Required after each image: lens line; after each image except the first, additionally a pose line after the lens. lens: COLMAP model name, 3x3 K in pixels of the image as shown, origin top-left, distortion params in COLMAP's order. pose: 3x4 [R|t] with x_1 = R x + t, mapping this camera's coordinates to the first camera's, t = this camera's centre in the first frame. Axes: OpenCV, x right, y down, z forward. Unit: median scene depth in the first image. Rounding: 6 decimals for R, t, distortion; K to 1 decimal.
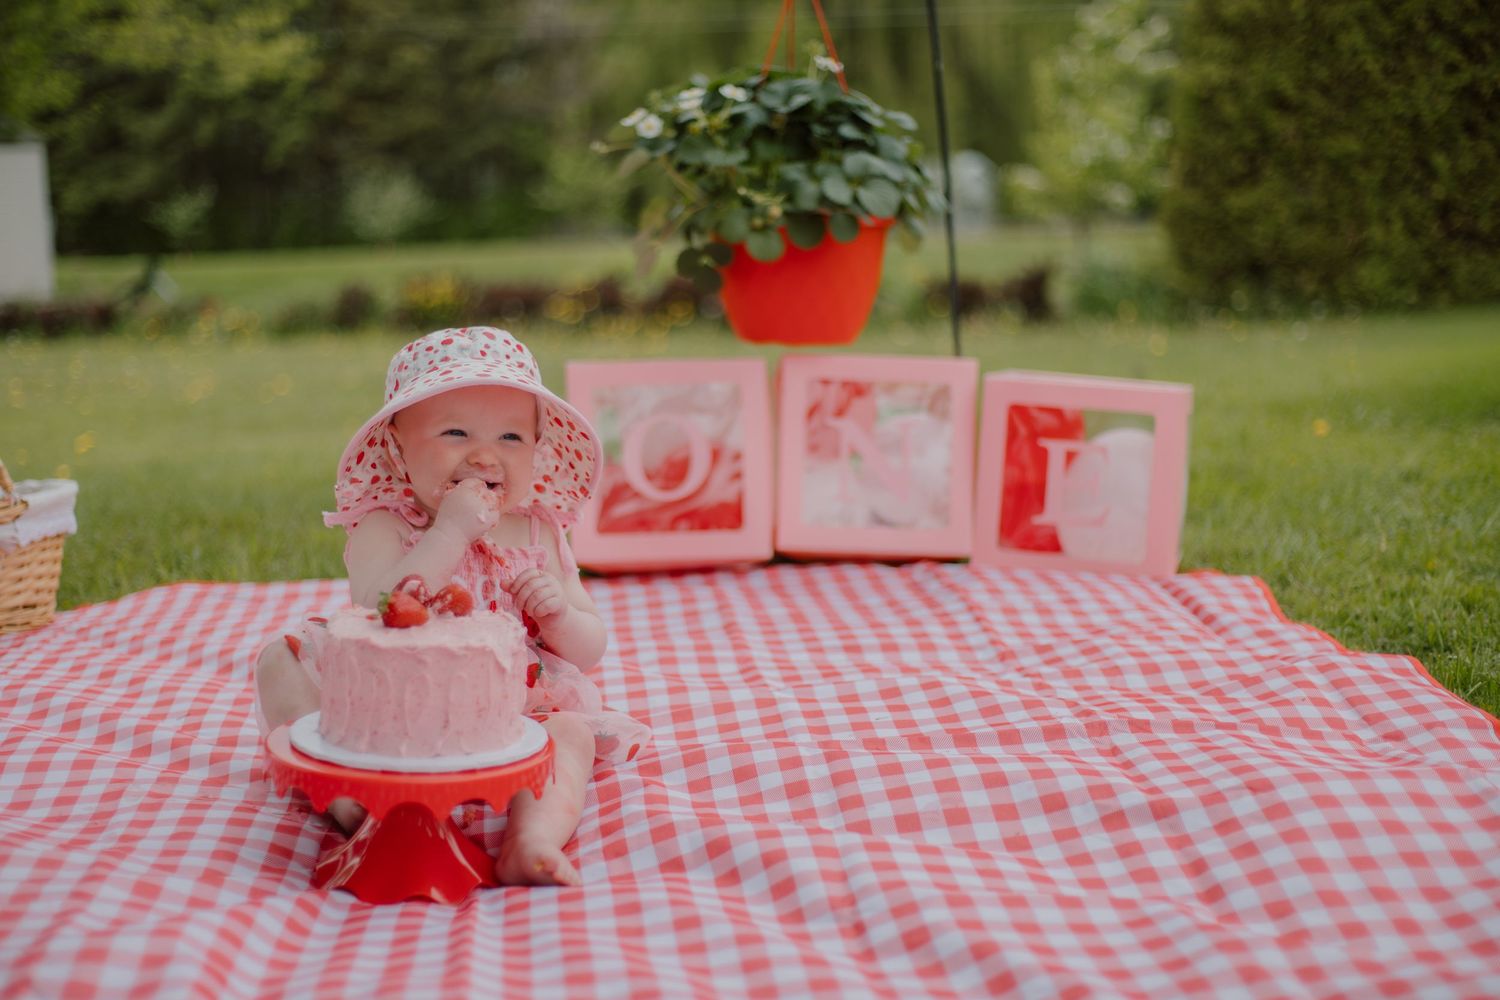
lens RADIAL K [[2235.6, 0, 695.5], [0, 2235.6, 379.0], [0, 0, 1]] dist [-0.011501, -0.033935]
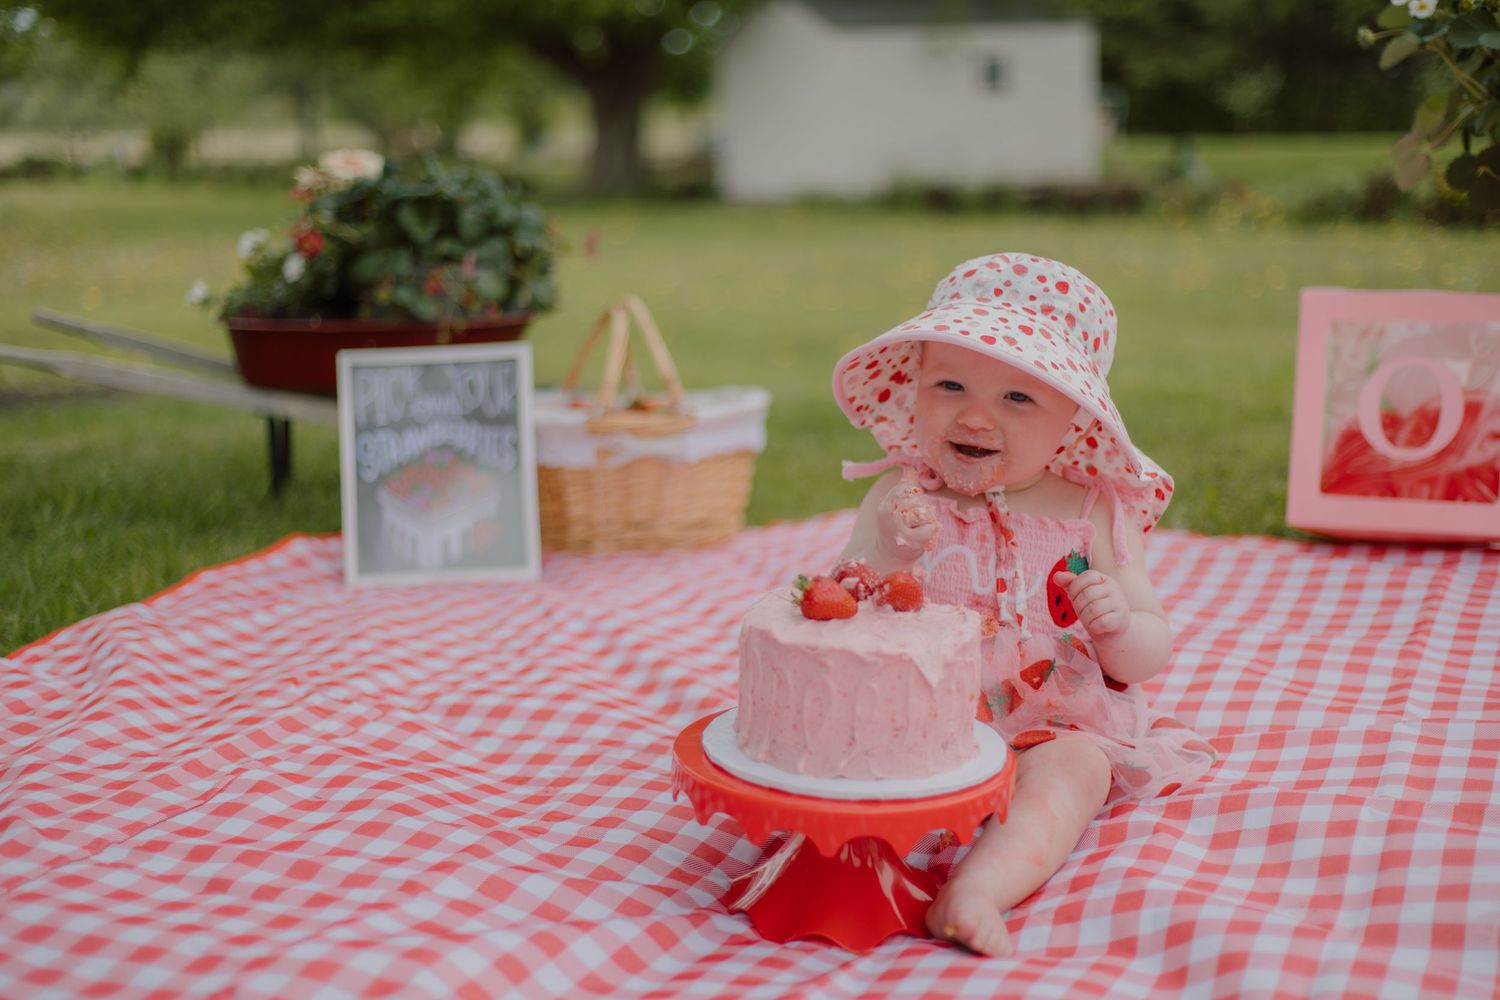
lens RADIAL K [[2237.7, 0, 750.0], [0, 2237.7, 500.0], [0, 0, 1]] dist [-0.059487, -0.030801]
pose [[0.899564, 0.079954, -0.429408, 0.127563], [-0.033541, 0.992845, 0.114599, -0.017869], [0.435499, -0.088686, 0.895810, 0.154763]]
